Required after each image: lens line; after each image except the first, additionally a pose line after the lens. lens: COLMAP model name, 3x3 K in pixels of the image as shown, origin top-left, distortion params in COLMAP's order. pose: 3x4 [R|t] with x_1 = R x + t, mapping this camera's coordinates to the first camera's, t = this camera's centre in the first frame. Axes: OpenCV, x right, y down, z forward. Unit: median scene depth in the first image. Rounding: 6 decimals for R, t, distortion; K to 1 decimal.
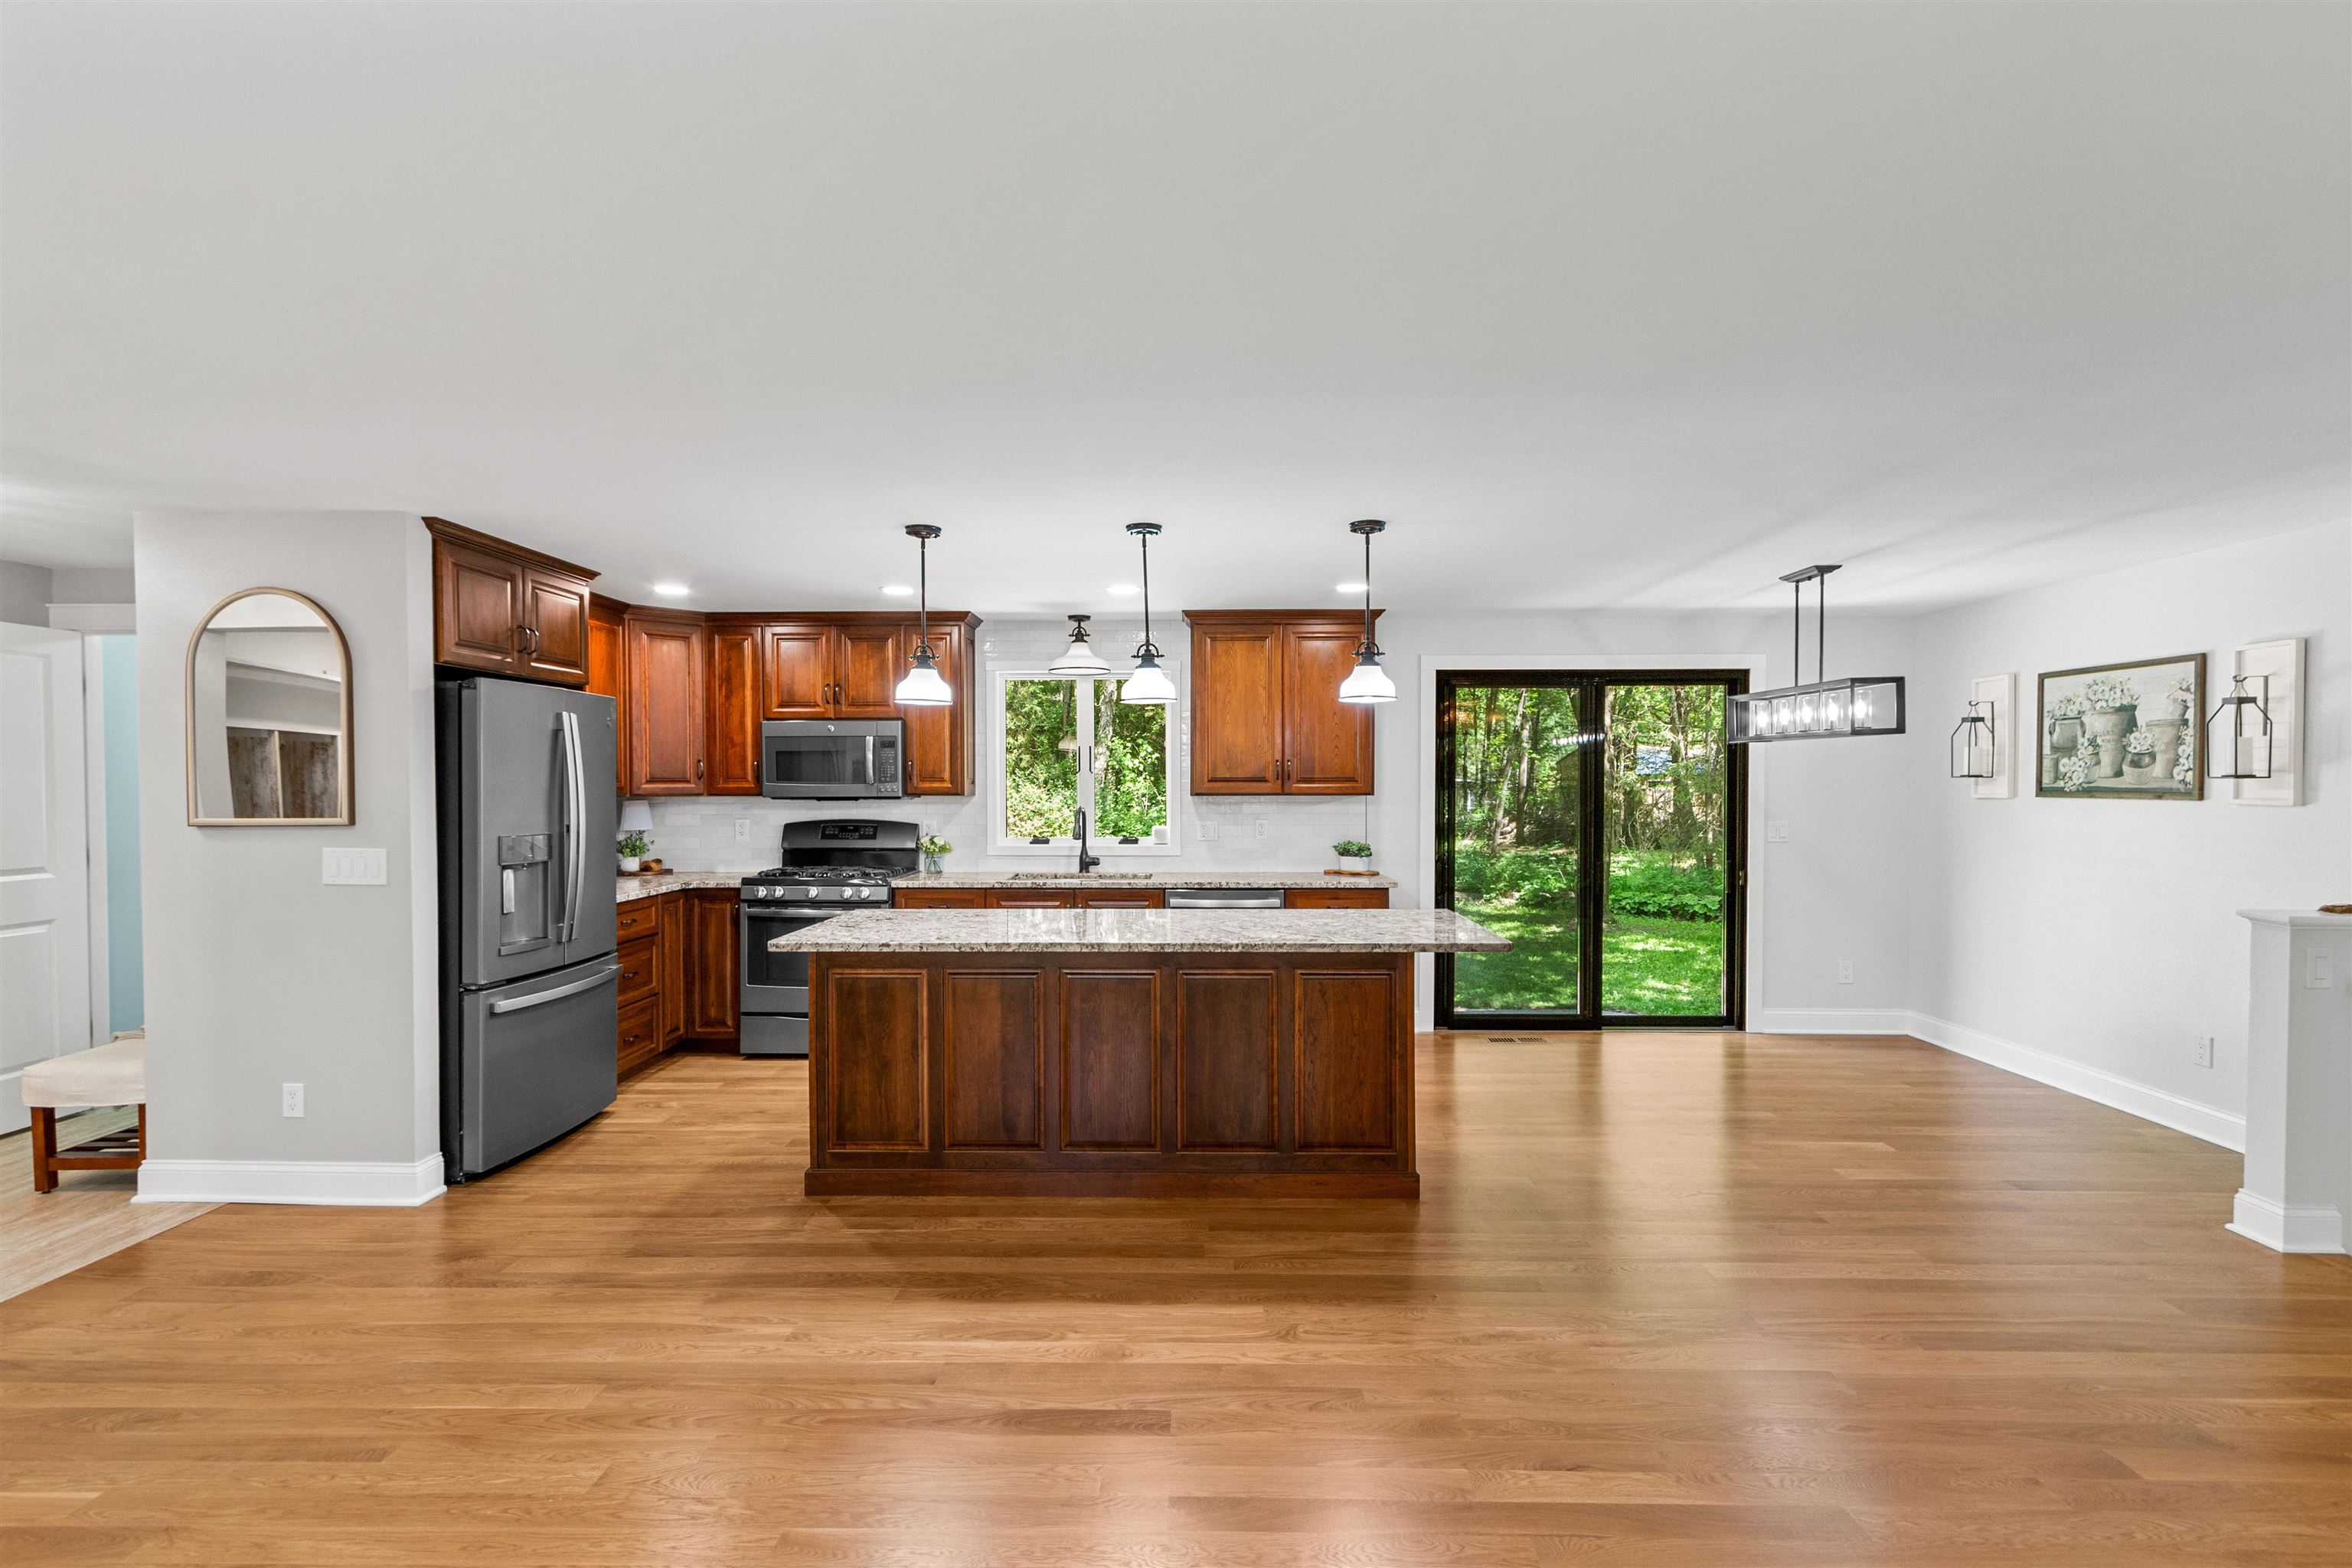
lens RADIAL K [[1124.7, 0, 1167.2], [0, 1124.7, 798.7], [0, 0, 1]] dist [-0.002396, 0.000568]
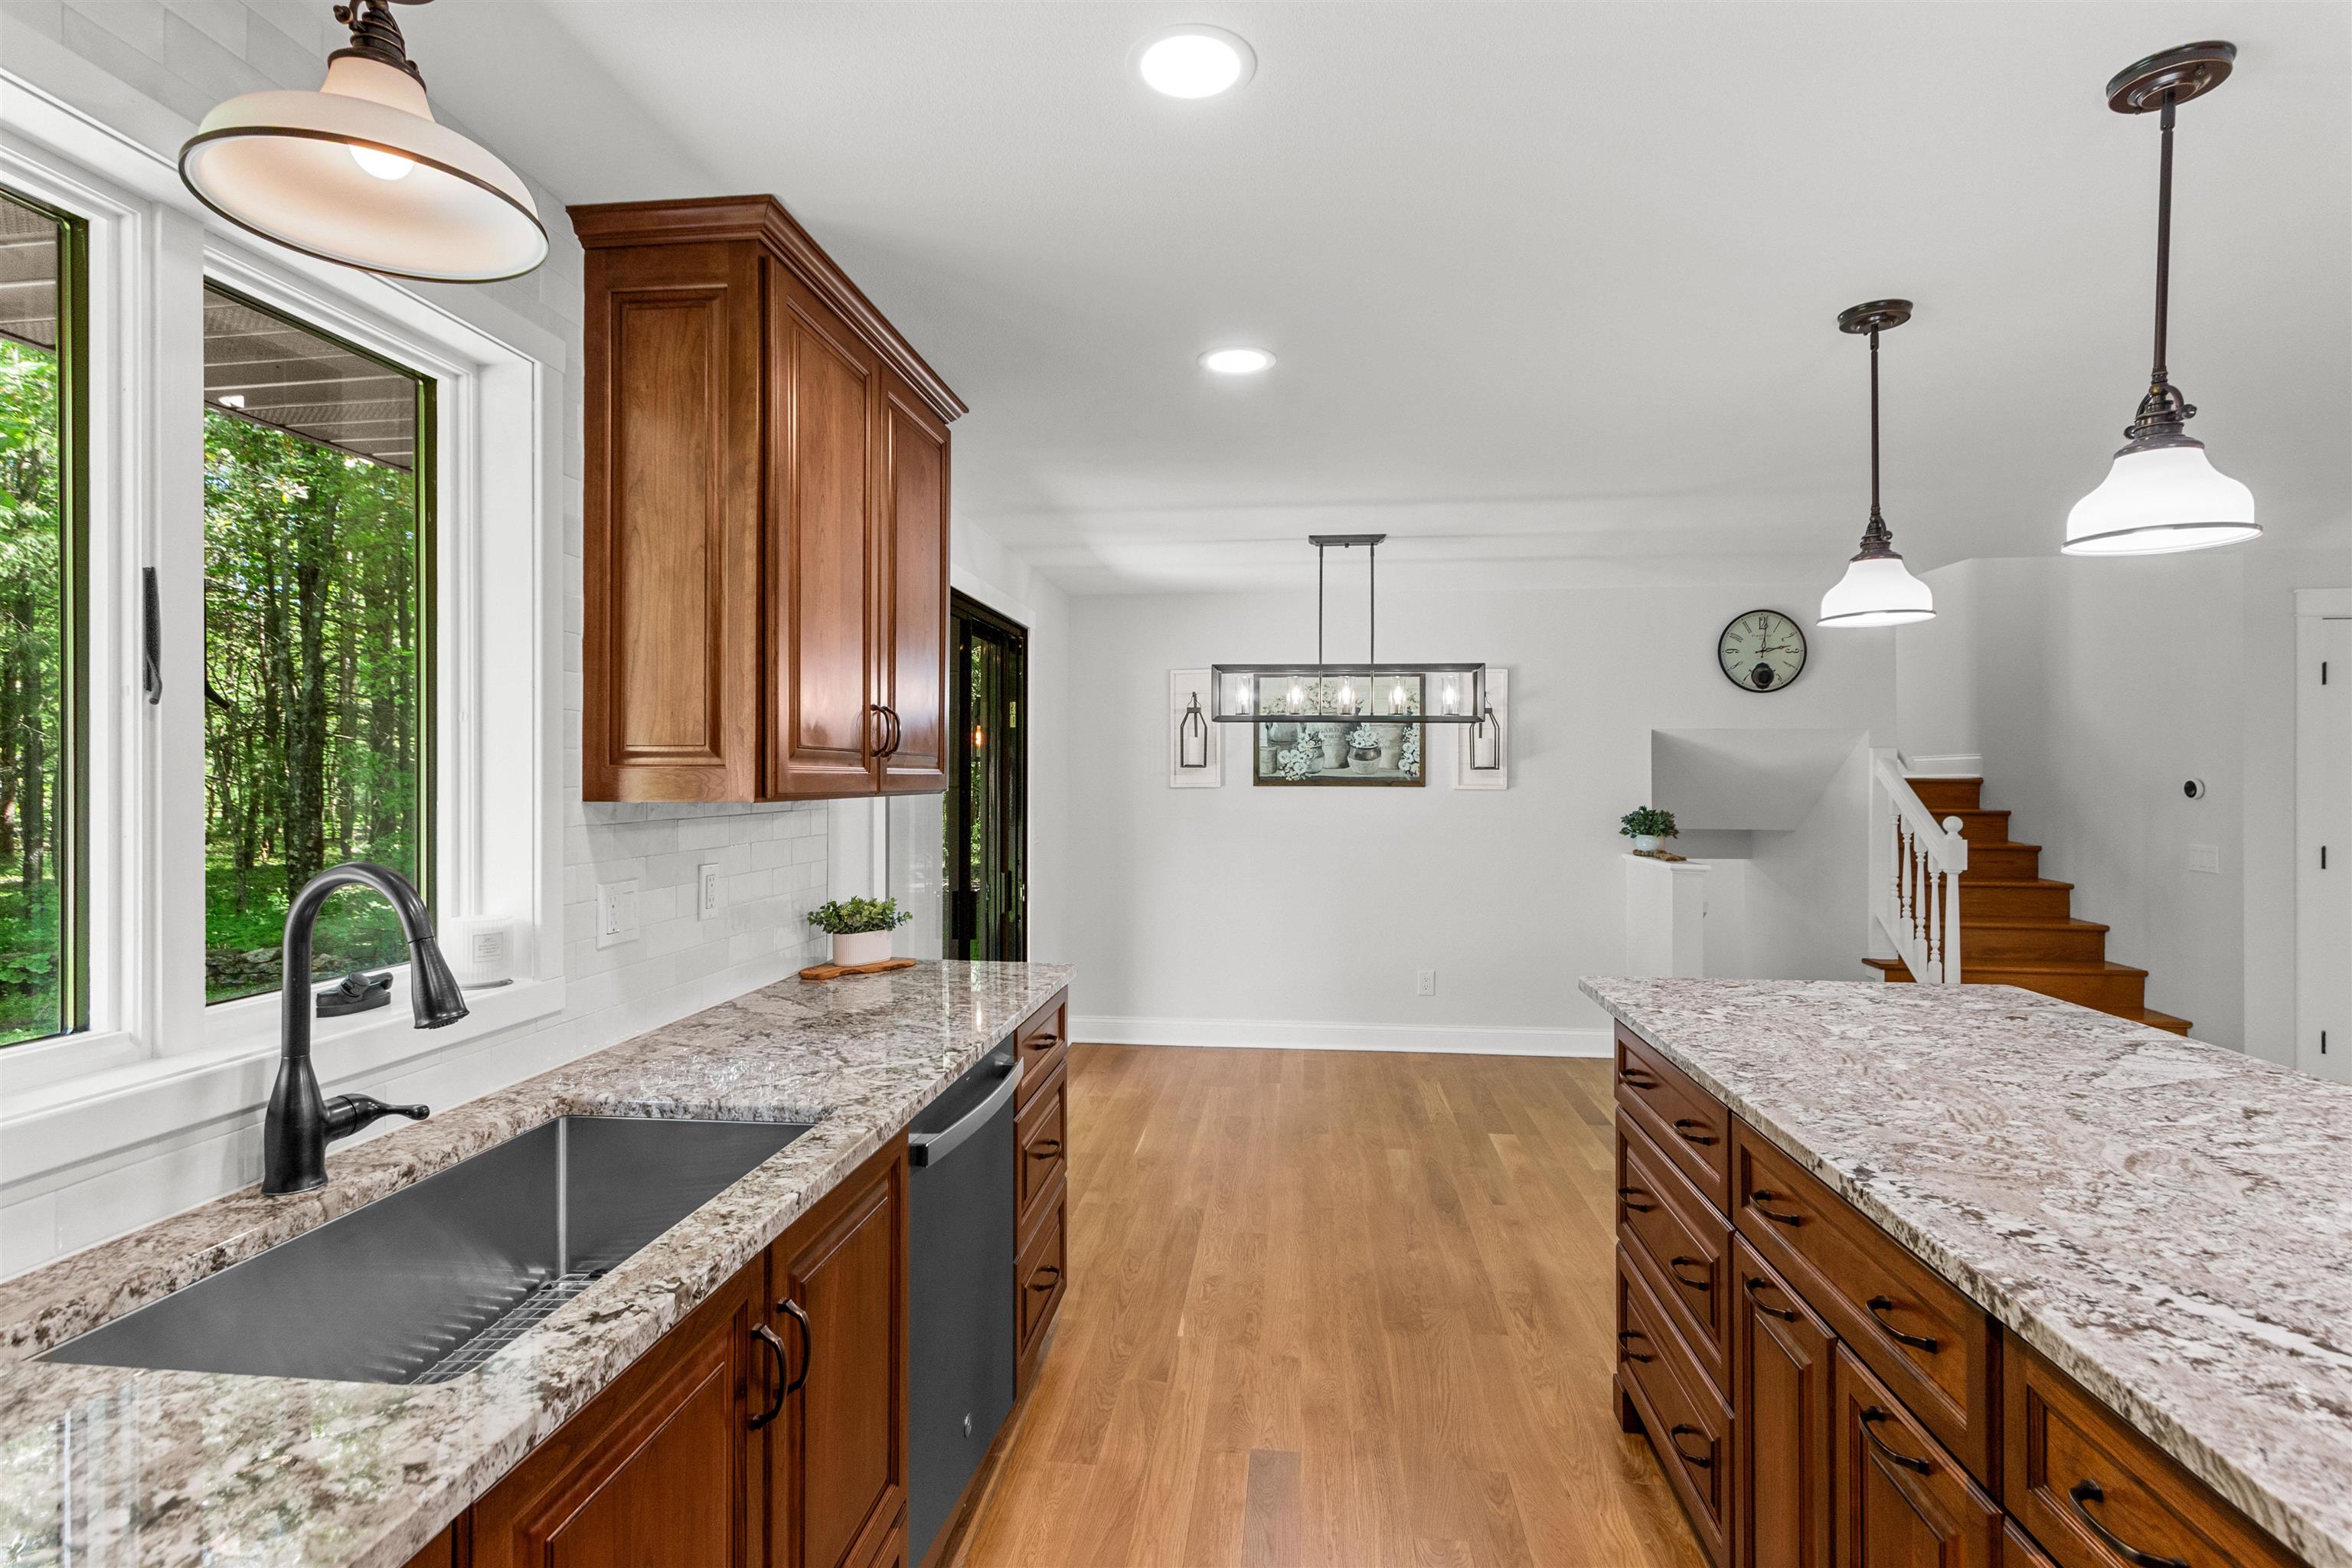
lens RADIAL K [[1142.9, 0, 1180.9], [0, 1142.9, 776.4], [0, 0, 1]] dist [0.003425, -0.000020]
pose [[0.078772, 0.002118, 0.996890, -0.333935], [0.013304, 0.999906, -0.003176, -0.008482], [-0.996804, 0.013513, 0.078737, 1.012070]]
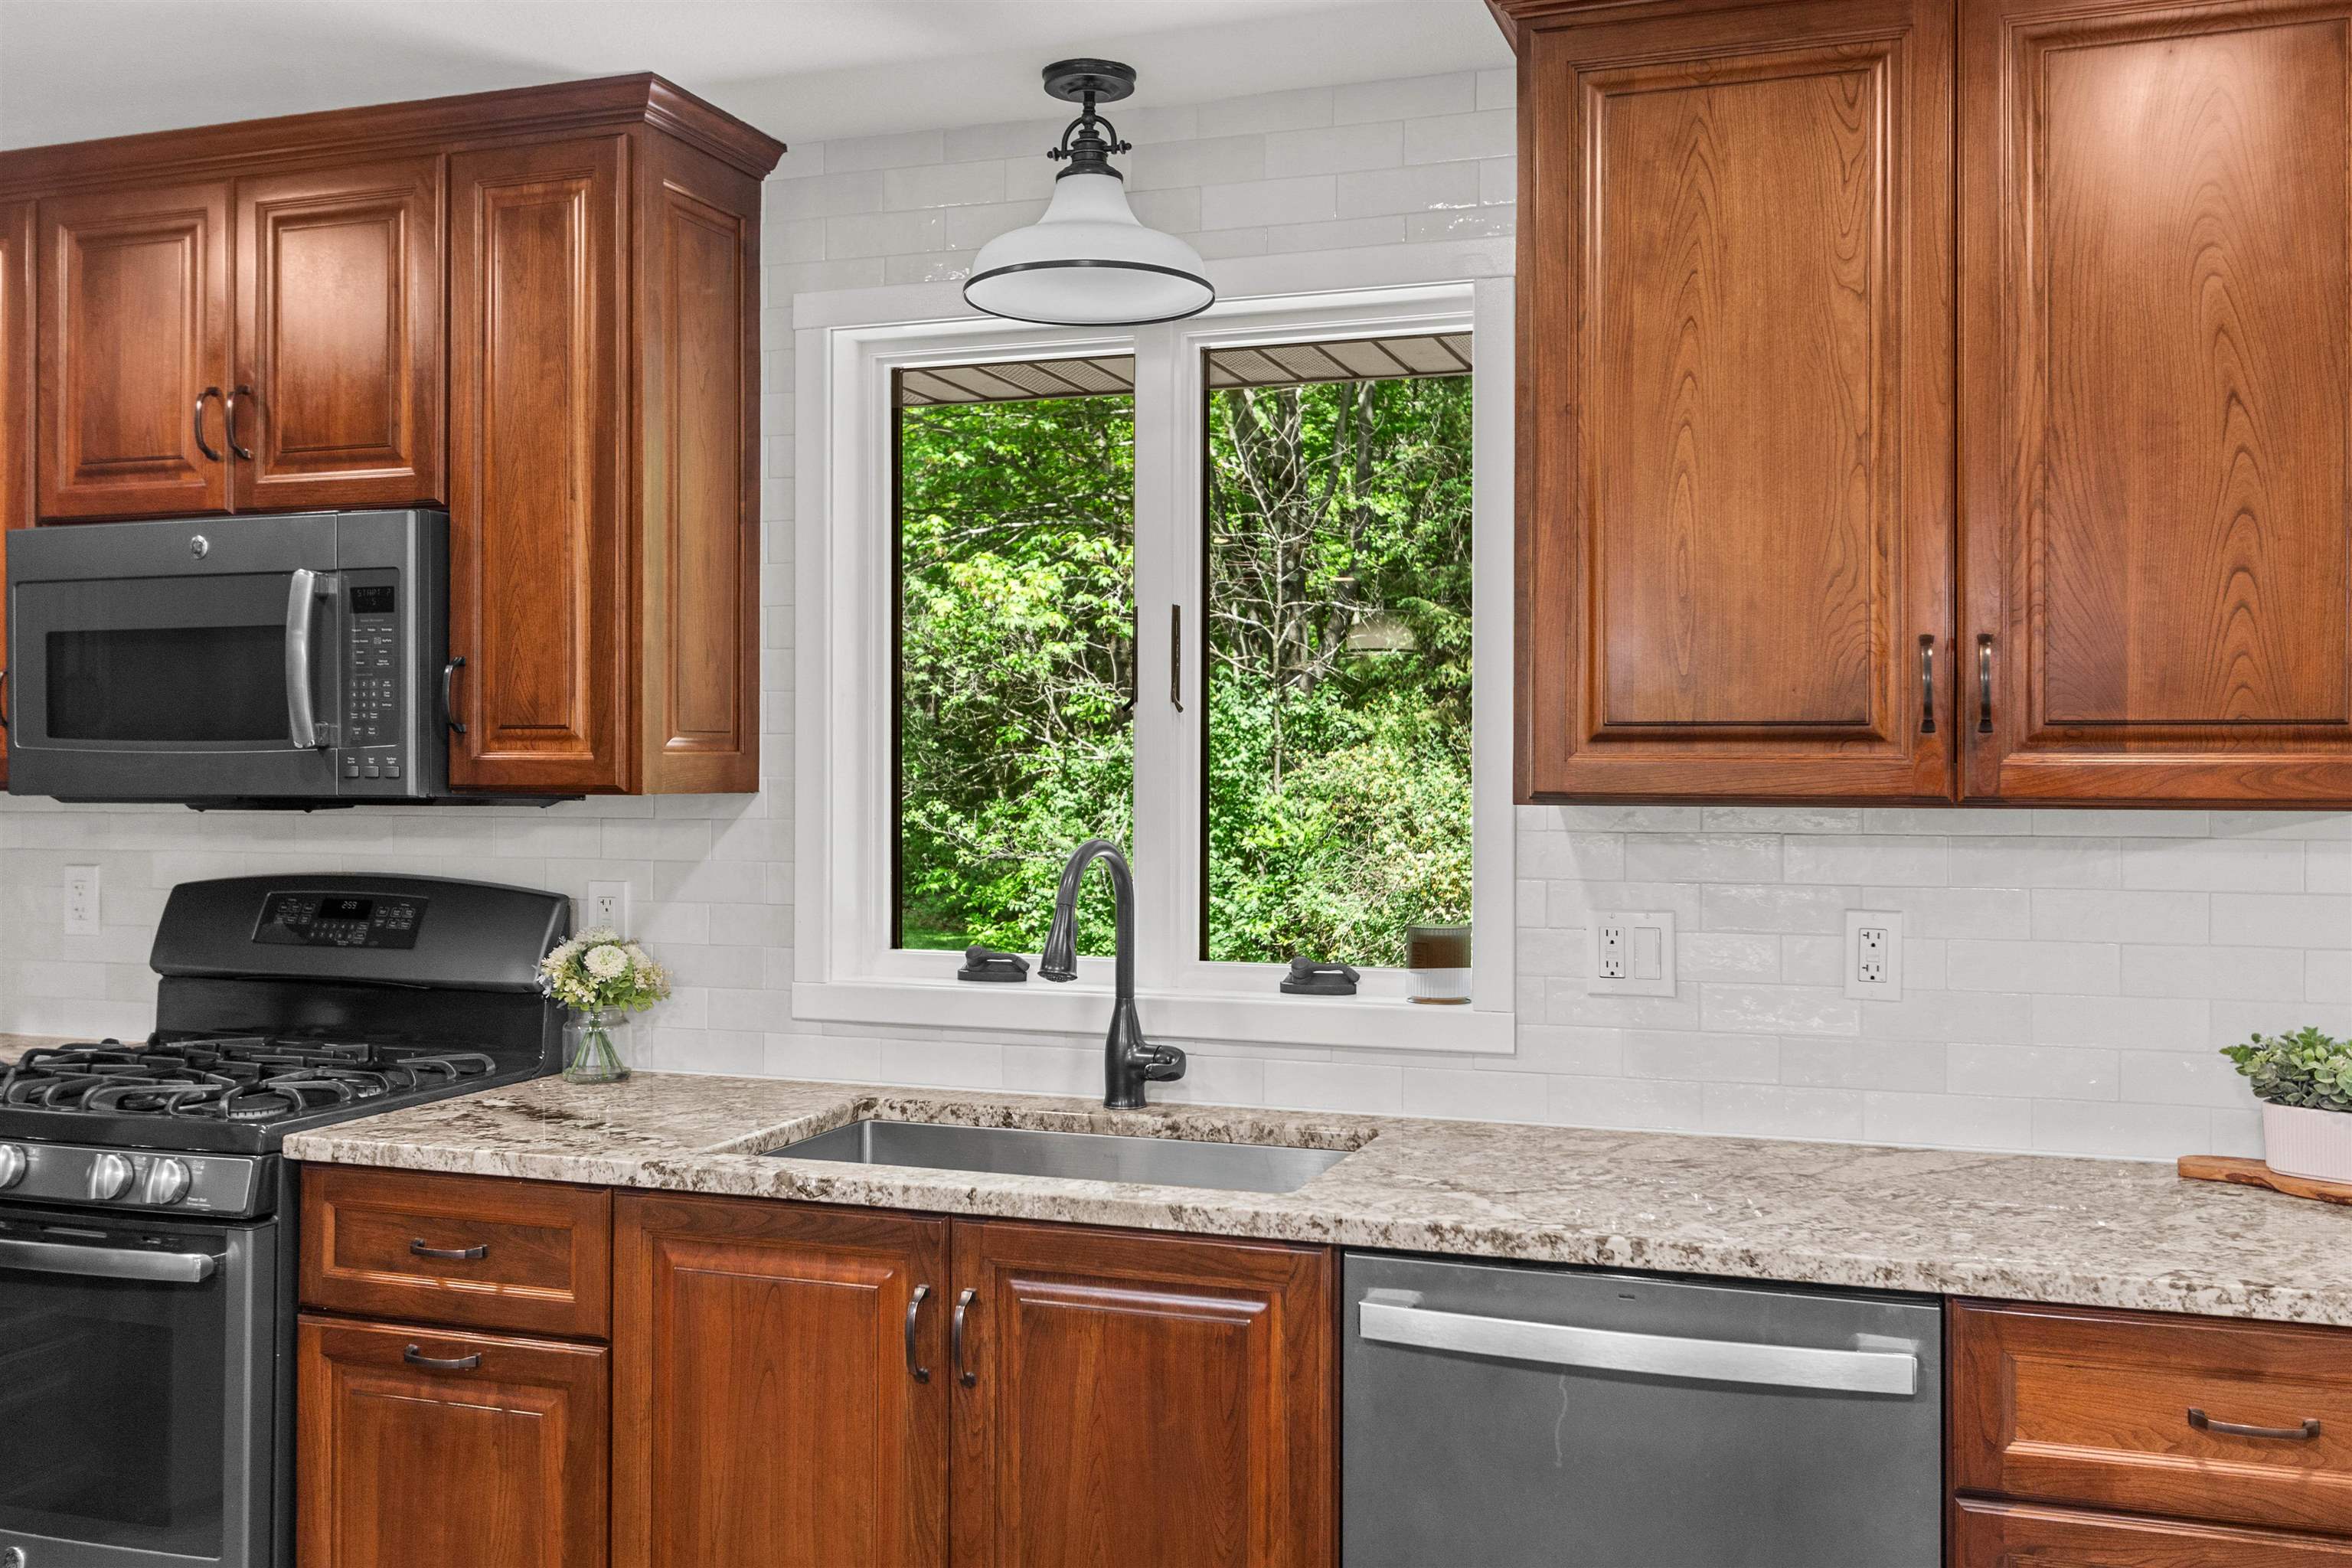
lens RADIAL K [[2107.4, 0, 1176.9], [0, 2107.4, 747.8], [0, 0, 1]] dist [0.008749, 0.007998]
pose [[0.950205, 0.001350, -0.311624, 0.102667], [-0.008240, 0.999750, -0.020795, -0.005444], [0.311518, 0.022328, 0.949978, 0.687061]]
